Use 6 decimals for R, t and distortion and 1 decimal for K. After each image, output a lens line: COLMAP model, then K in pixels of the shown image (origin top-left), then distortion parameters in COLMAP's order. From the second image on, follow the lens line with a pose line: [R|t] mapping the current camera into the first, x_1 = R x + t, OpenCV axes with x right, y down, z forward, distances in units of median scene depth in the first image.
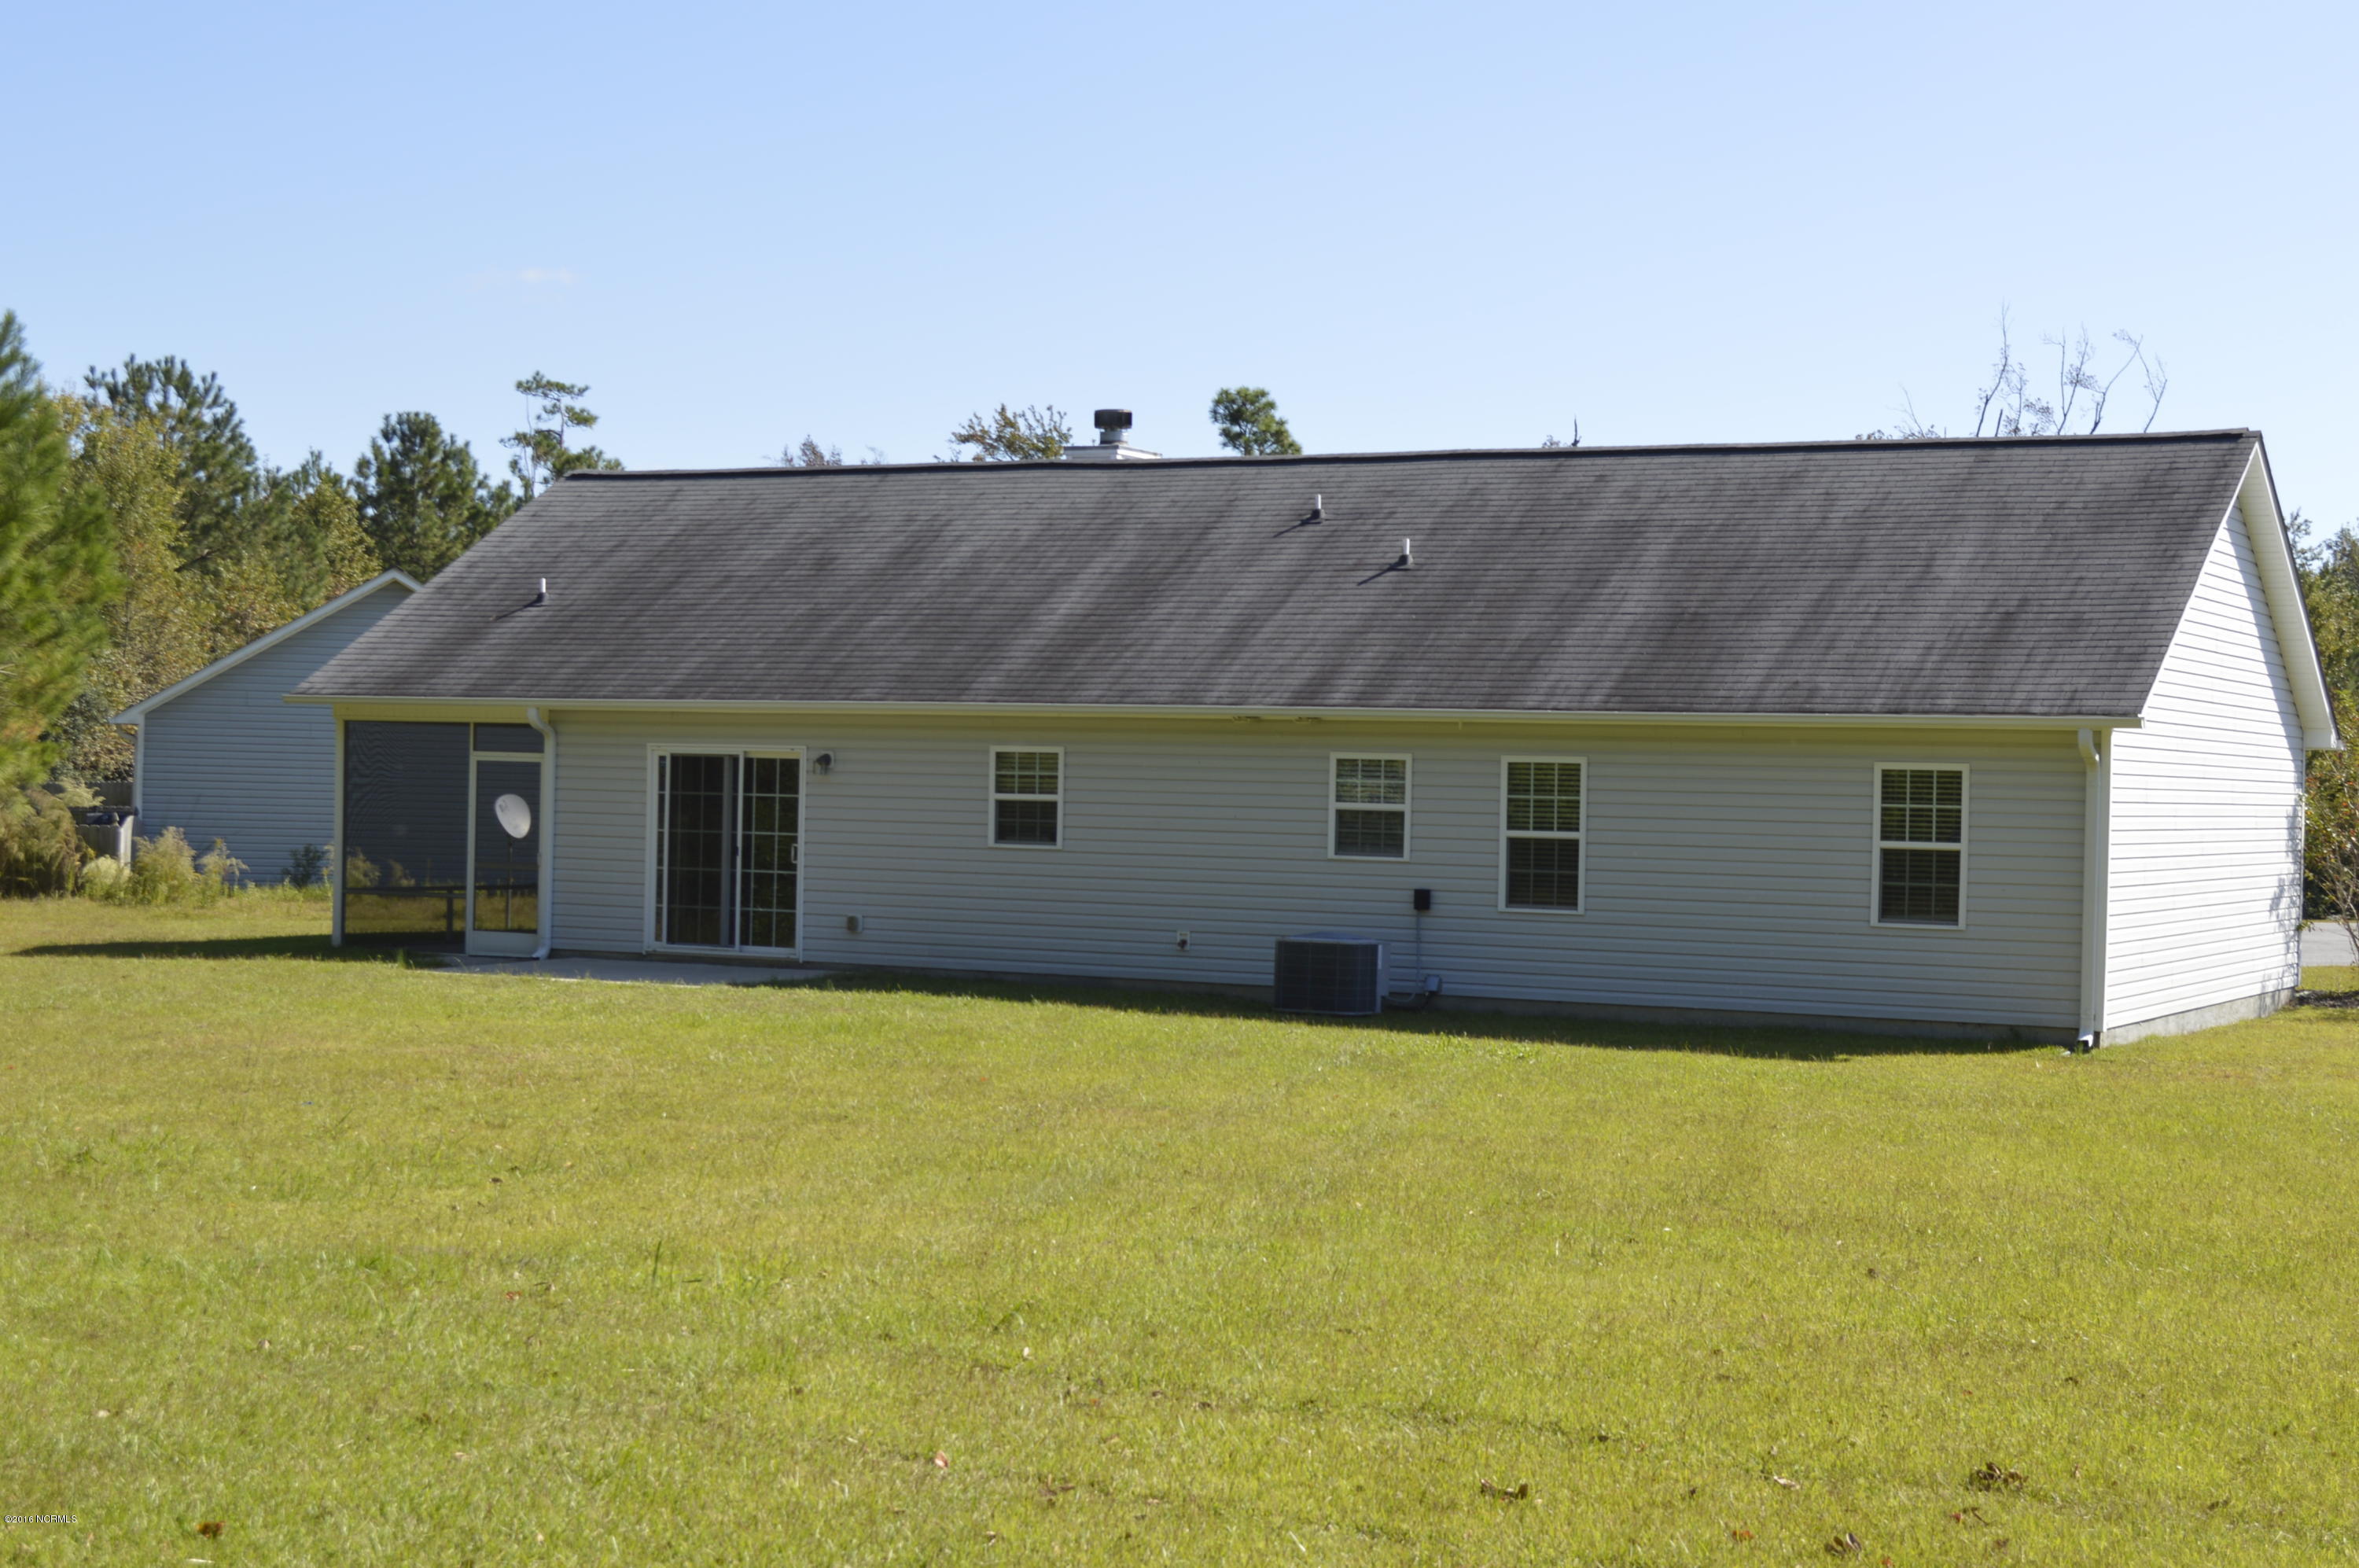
lens RADIAL K [[3543.6, 0, 1179.5], [0, 3543.6, 784.0], [0, 0, 1]] dist [-0.007270, -0.061583]
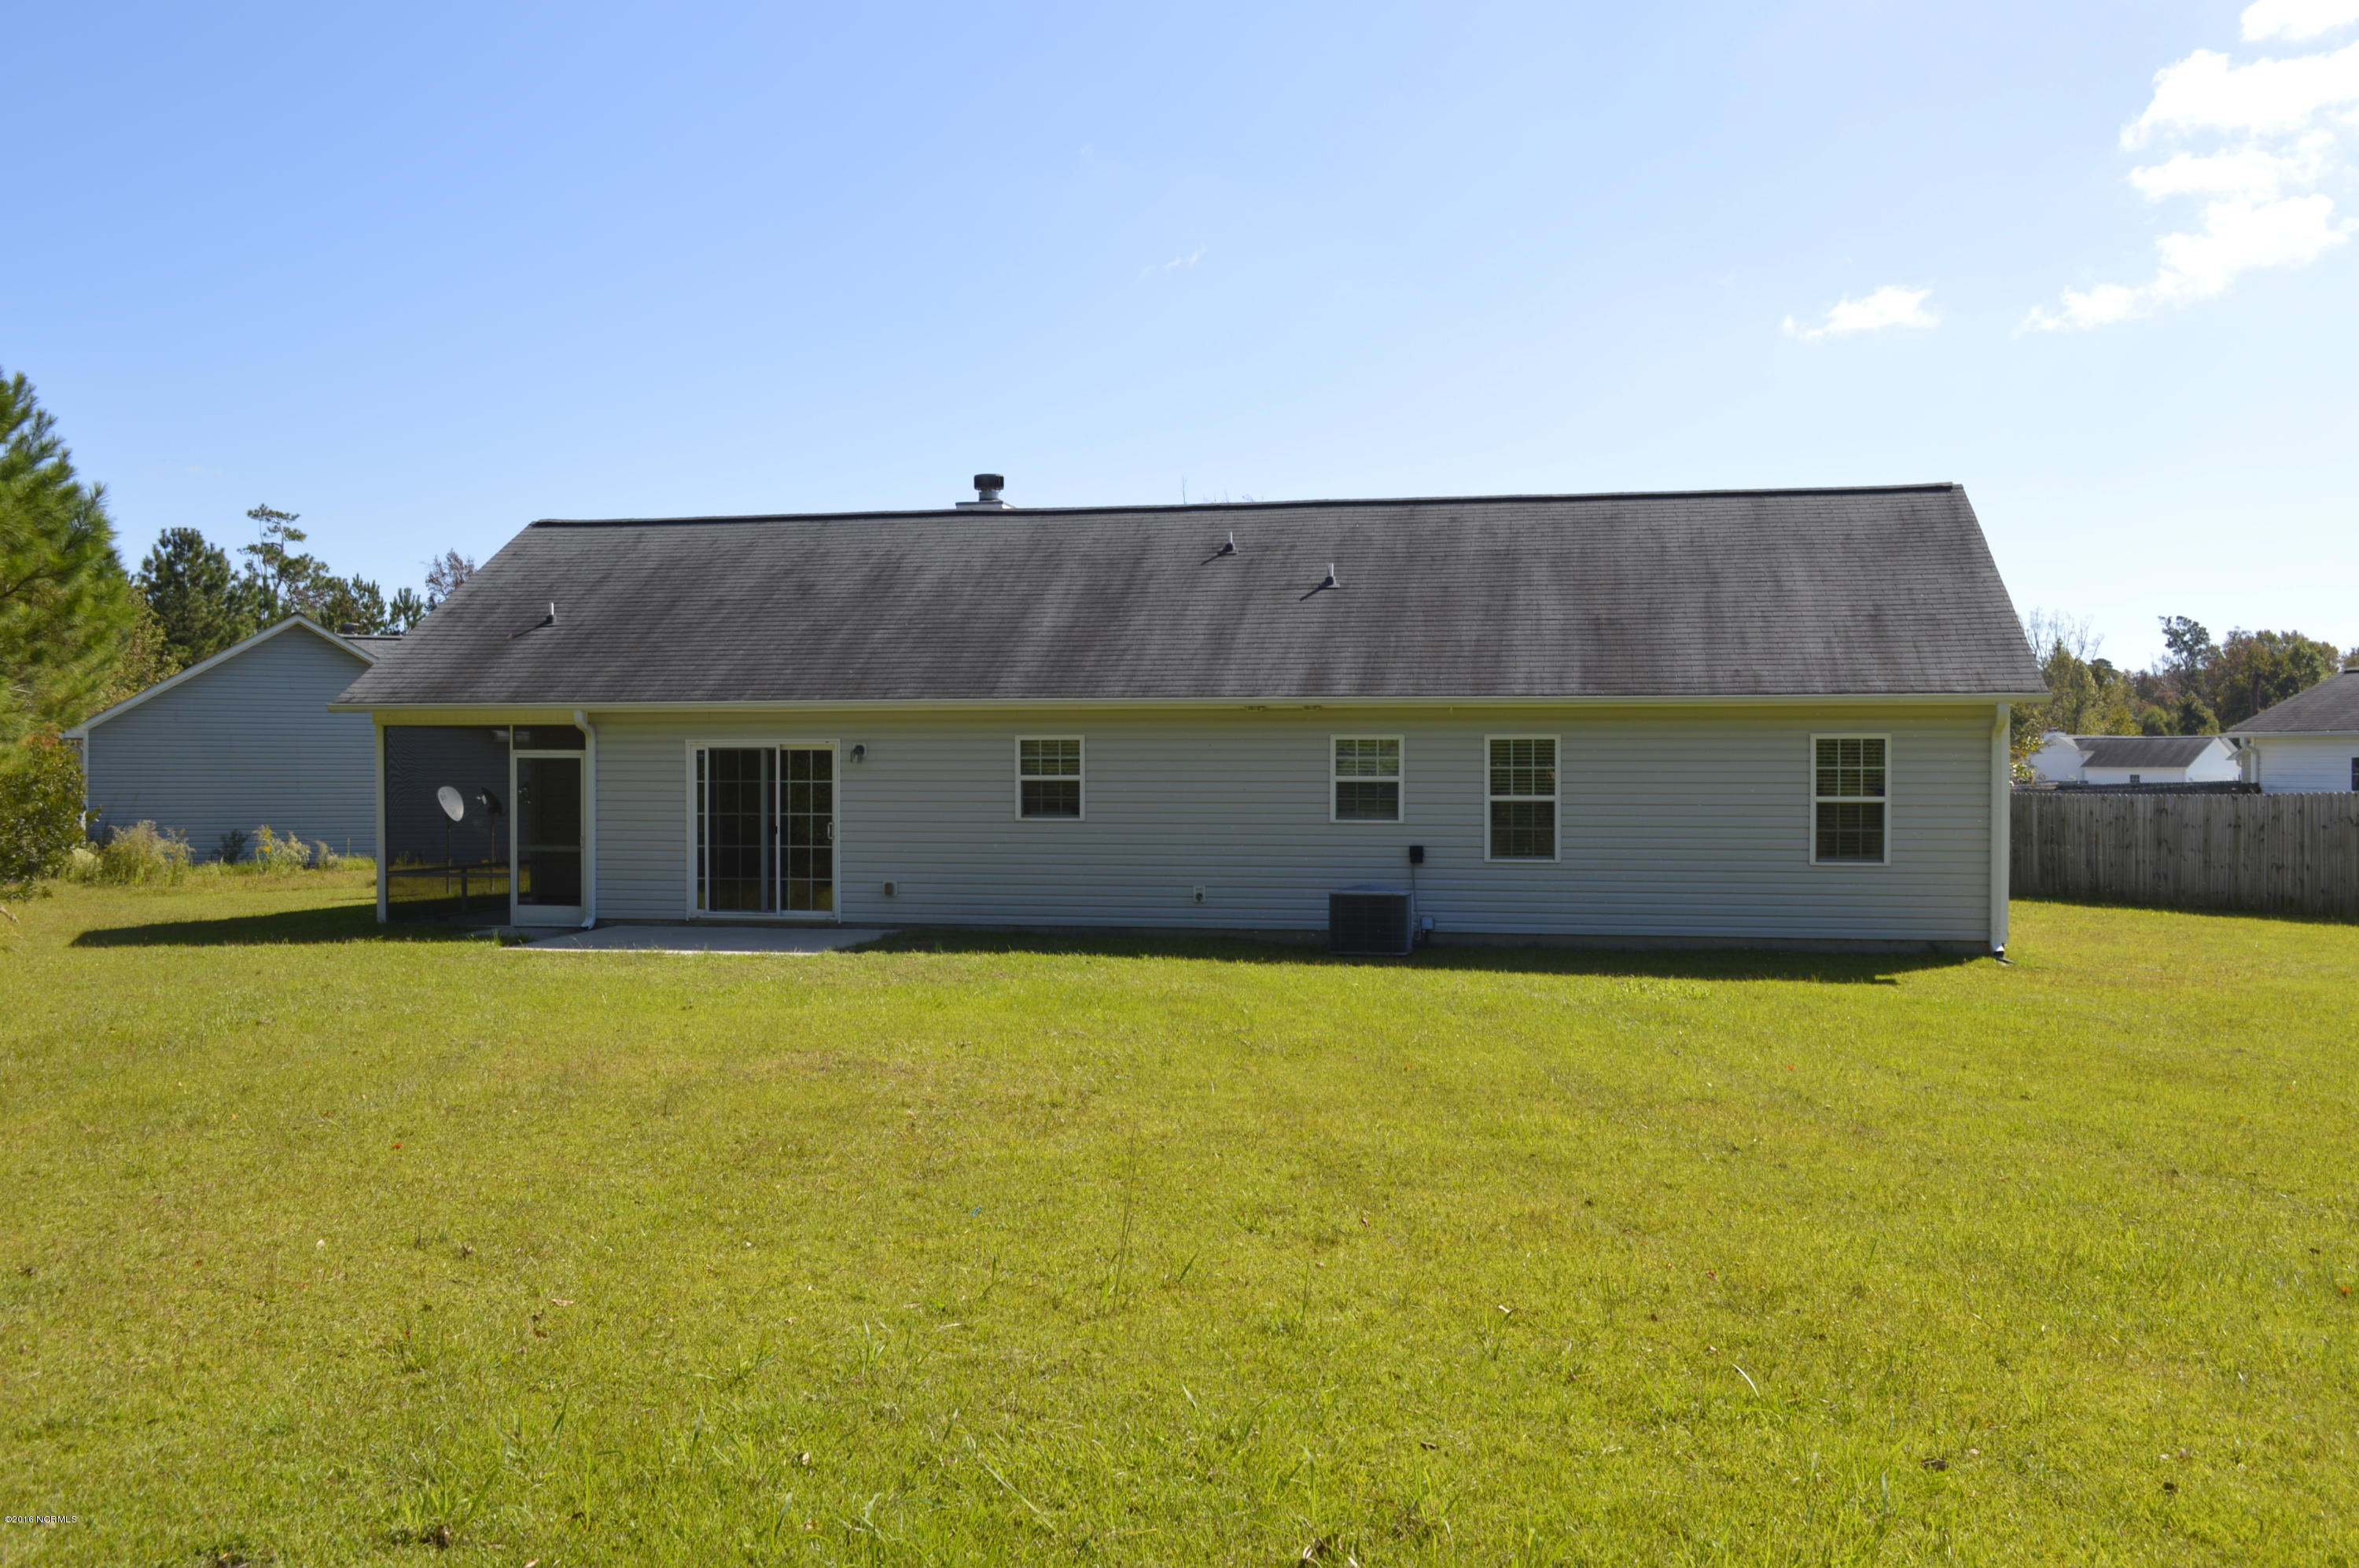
lens RADIAL K [[1995.6, 0, 1179.5], [0, 1995.6, 784.0], [0, 0, 1]] dist [-0.015064, -0.001733]
pose [[0.960278, -0.024427, 0.277974, -0.178301], [0.021738, 0.999682, 0.012750, -0.001749], [-0.278198, -0.006200, 0.960504, 0.328223]]
